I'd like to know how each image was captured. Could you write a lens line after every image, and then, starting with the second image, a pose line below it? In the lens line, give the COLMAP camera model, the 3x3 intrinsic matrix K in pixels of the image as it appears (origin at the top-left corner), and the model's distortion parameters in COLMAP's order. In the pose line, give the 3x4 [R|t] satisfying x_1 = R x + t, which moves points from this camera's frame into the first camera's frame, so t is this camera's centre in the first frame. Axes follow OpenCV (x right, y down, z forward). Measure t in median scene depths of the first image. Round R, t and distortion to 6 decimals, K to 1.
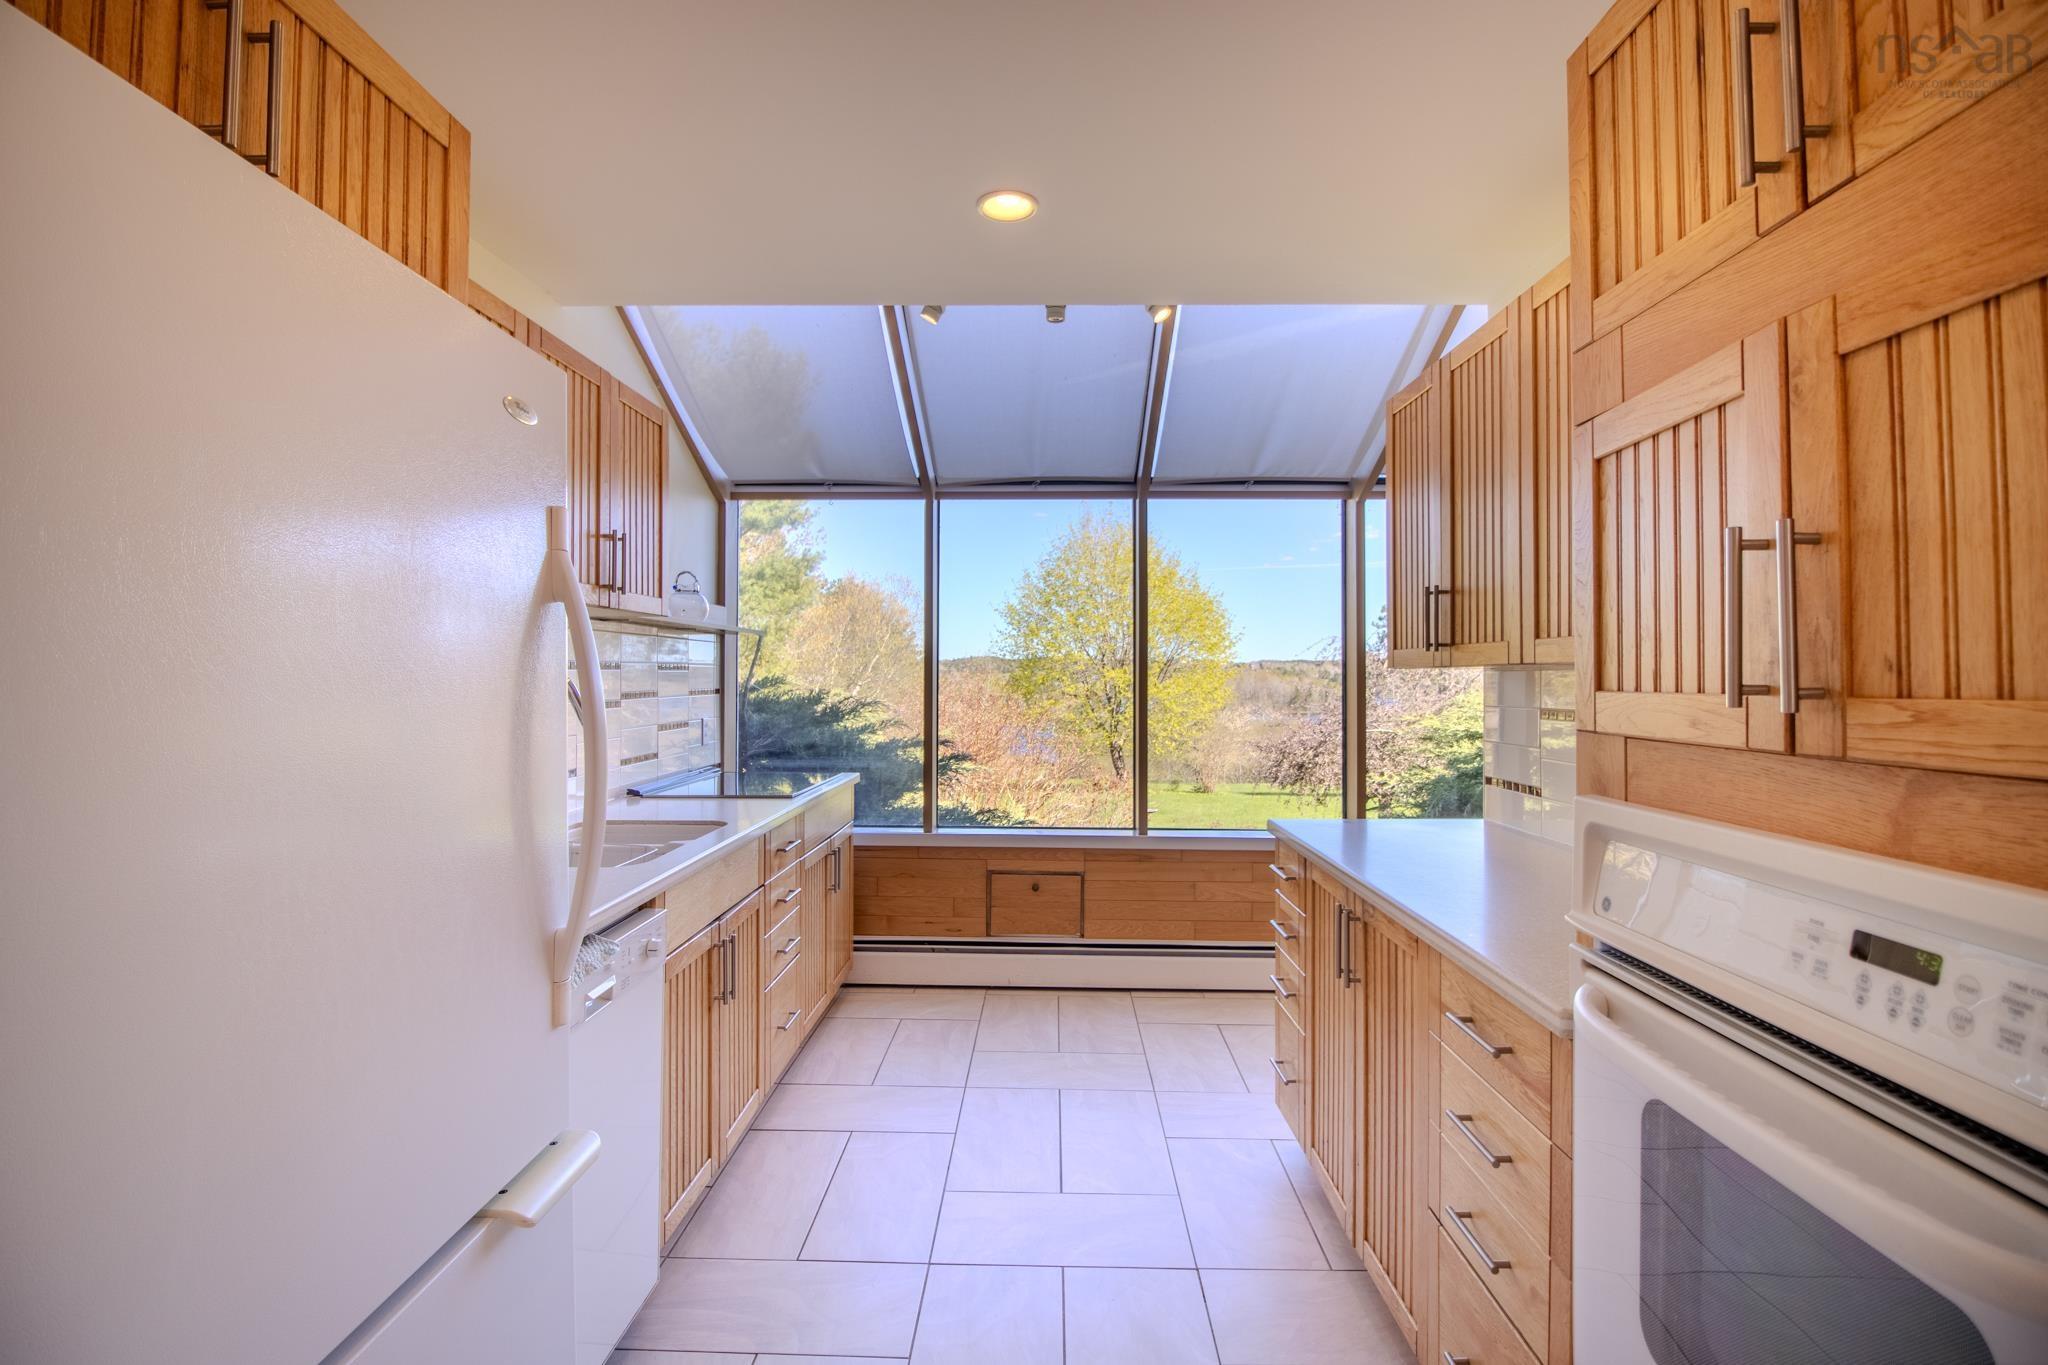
lens RADIAL K [[967.4, 0, 1043.0], [0, 967.4, 666.0], [0, 0, 1]] dist [-0.012393, -0.008234]
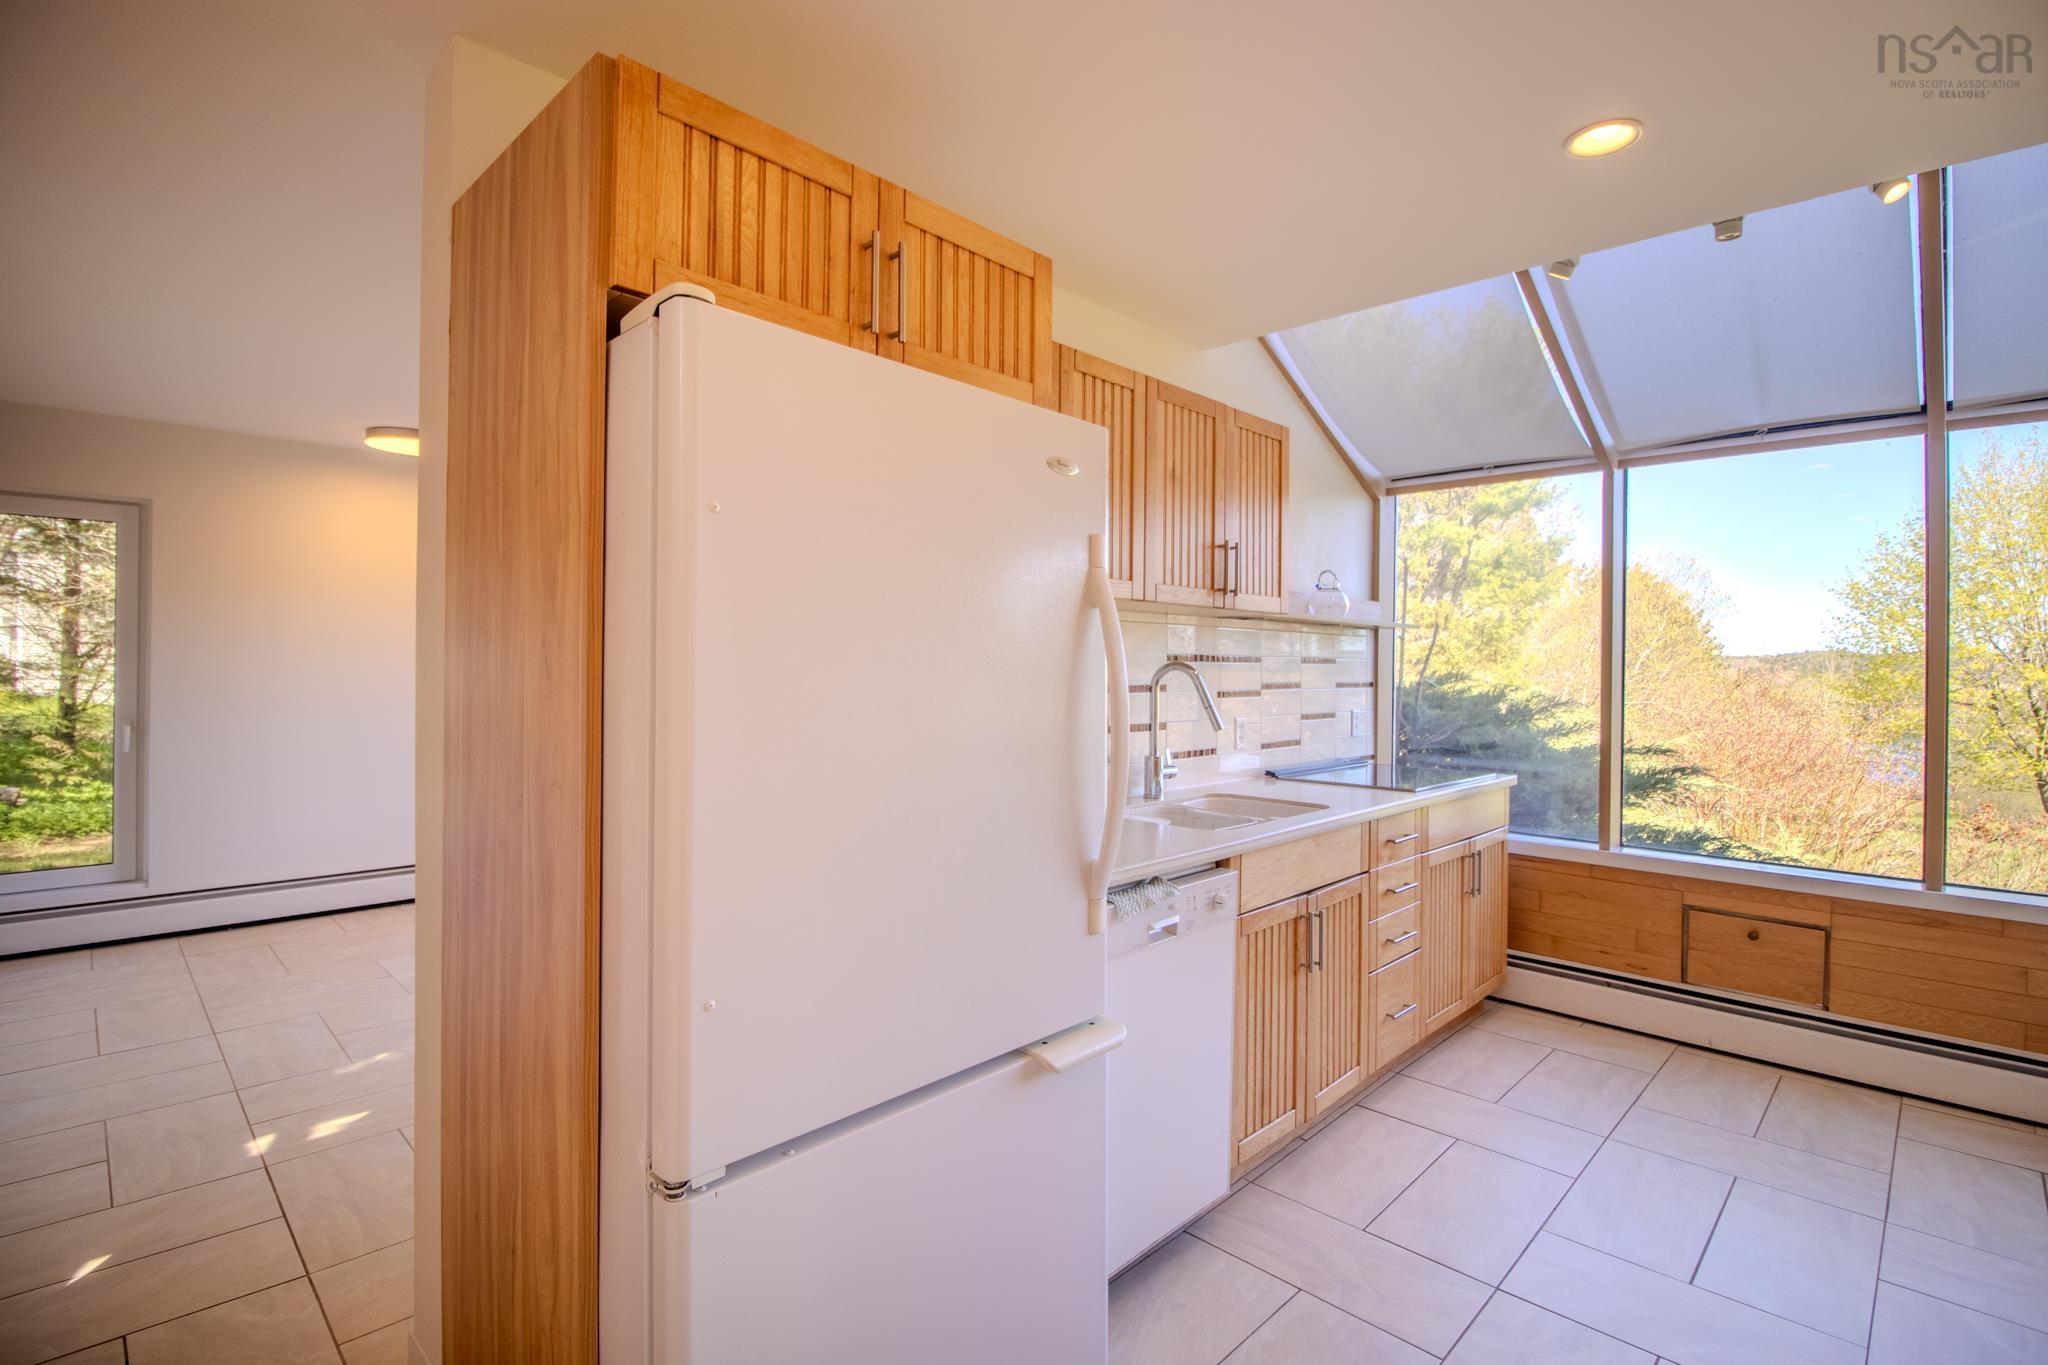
lens RADIAL K [[967.4, 0, 1006.2], [0, 967.4, 670.9], [0, 0, 1]] dist [-0.012393, -0.008234]
pose [[0.718787, 0.009153, -0.695170, 0.137238], [-0.002510, 0.999941, 0.010570, 0.002135], [0.695226, -0.005853, 0.718768, -0.008756]]
